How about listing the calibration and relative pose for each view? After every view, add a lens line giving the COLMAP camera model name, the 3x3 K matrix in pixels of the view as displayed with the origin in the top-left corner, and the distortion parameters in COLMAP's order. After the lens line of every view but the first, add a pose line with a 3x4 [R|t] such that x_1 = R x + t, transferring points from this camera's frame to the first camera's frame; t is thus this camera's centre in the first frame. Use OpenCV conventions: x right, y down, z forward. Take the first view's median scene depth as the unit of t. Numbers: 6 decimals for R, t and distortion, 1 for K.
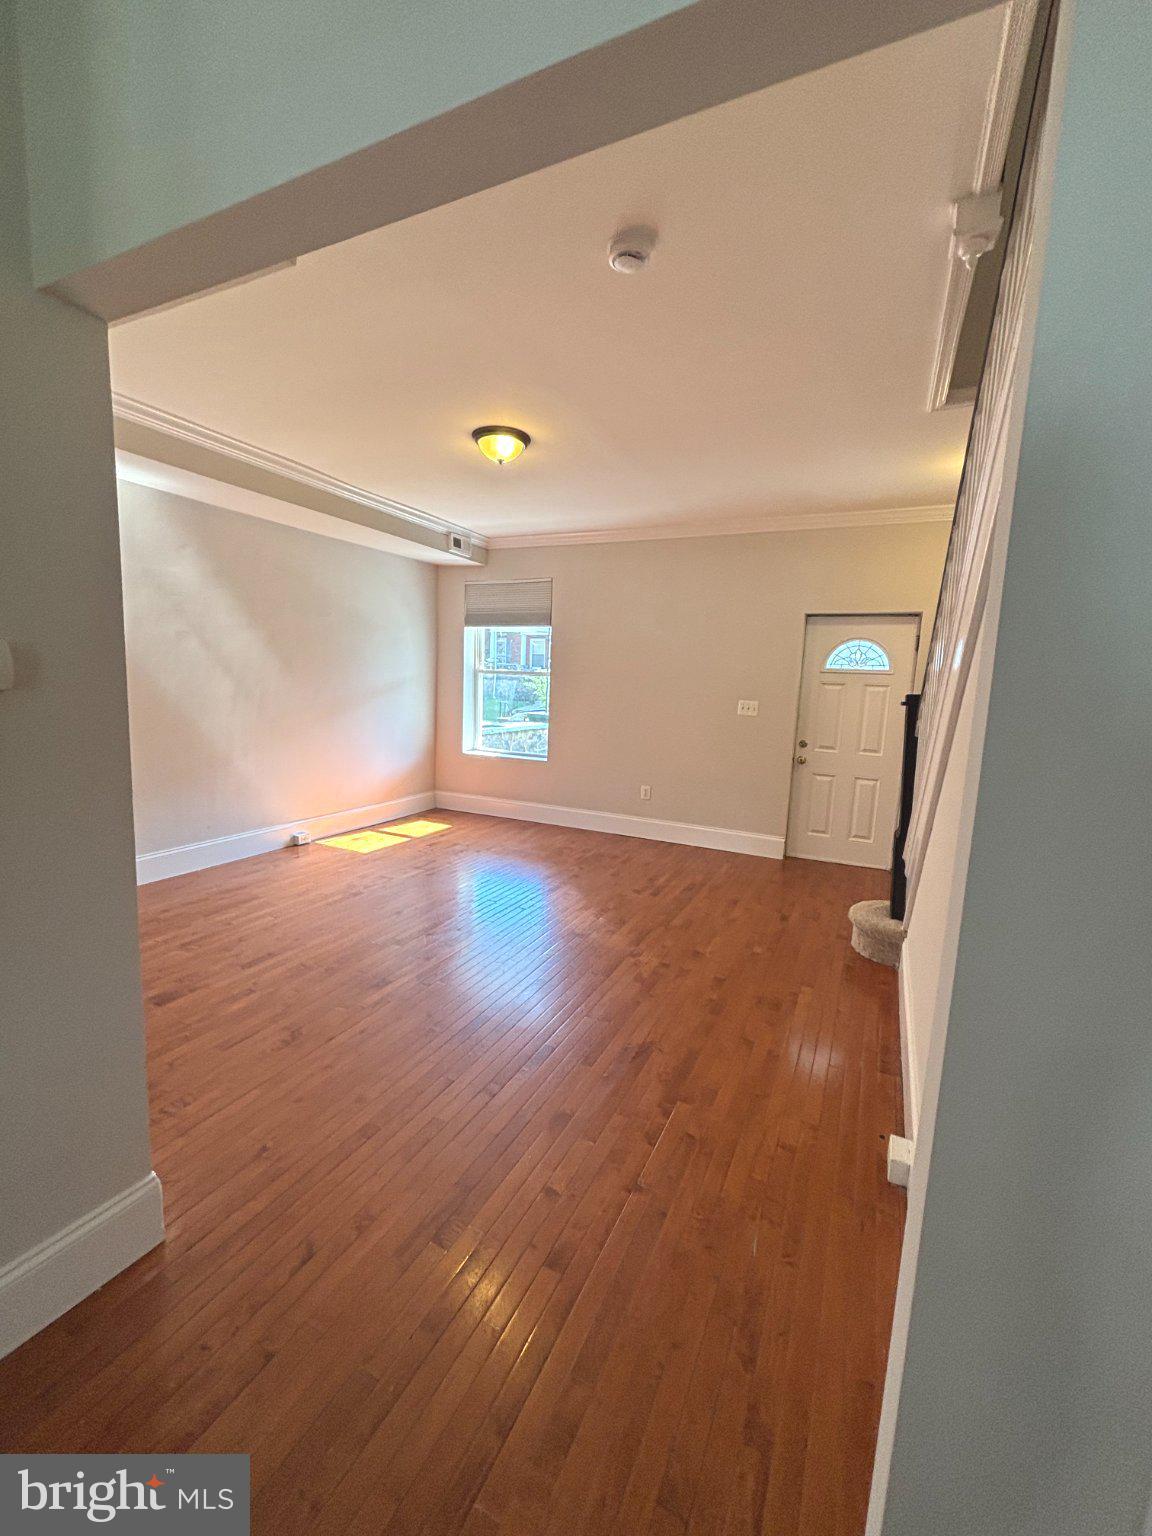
lens RADIAL K [[625.8, 0, 580.2], [0, 625.8, 764.7], [0, 0, 1]] dist [0.000962, 0.000520]
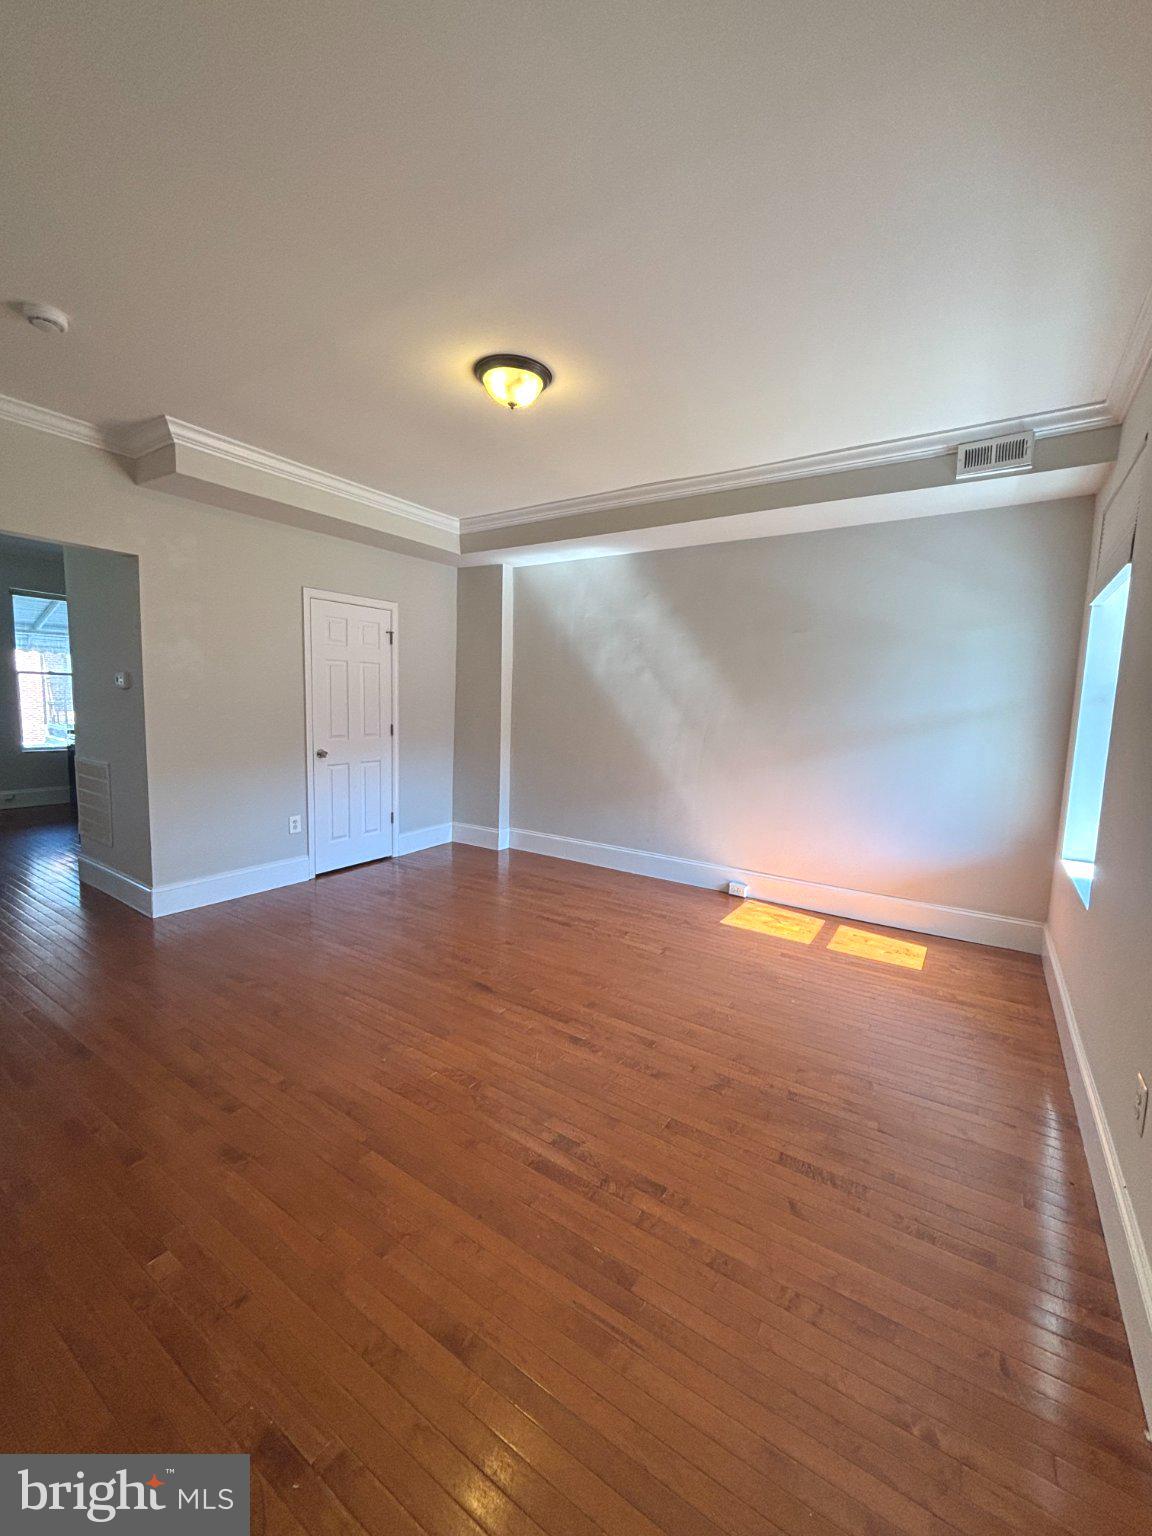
lens RADIAL K [[620.2, 0, 576.0], [0, 620.2, 768.0], [0, 0, 1]] dist [-0.000793, -0.000076]
pose [[-0.140770, 0.068352, -0.987680, 0.504621], [-0.168504, 0.981404, 0.091934, -0.105533], [0.975597, 0.179369, -0.126635, 0.990763]]
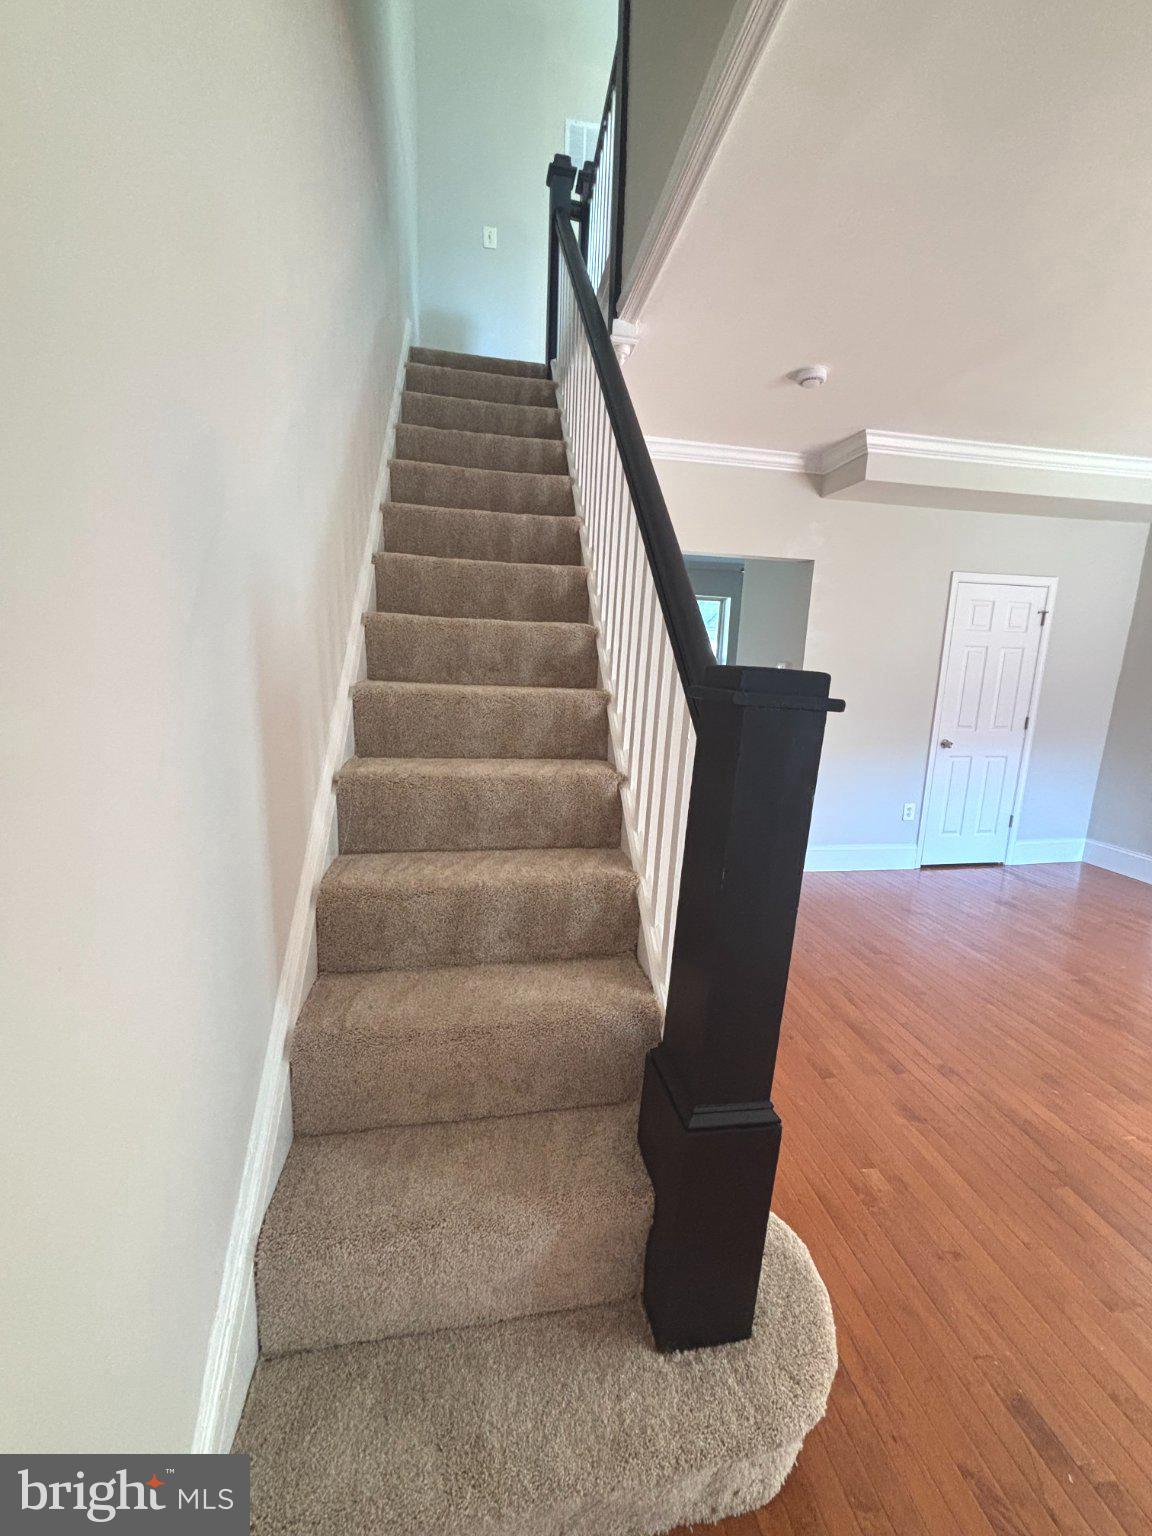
lens RADIAL K [[625.8, 0, 580.2], [0, 625.8, 764.7], [0, 0, 1]] dist [0.000962, 0.000520]
pose [[-0.813843, 0.030888, -0.580263, 0.602672], [-0.145122, 0.956139, 0.254435, -0.101621], [0.562671, 0.291279, -0.773665, 0.904231]]
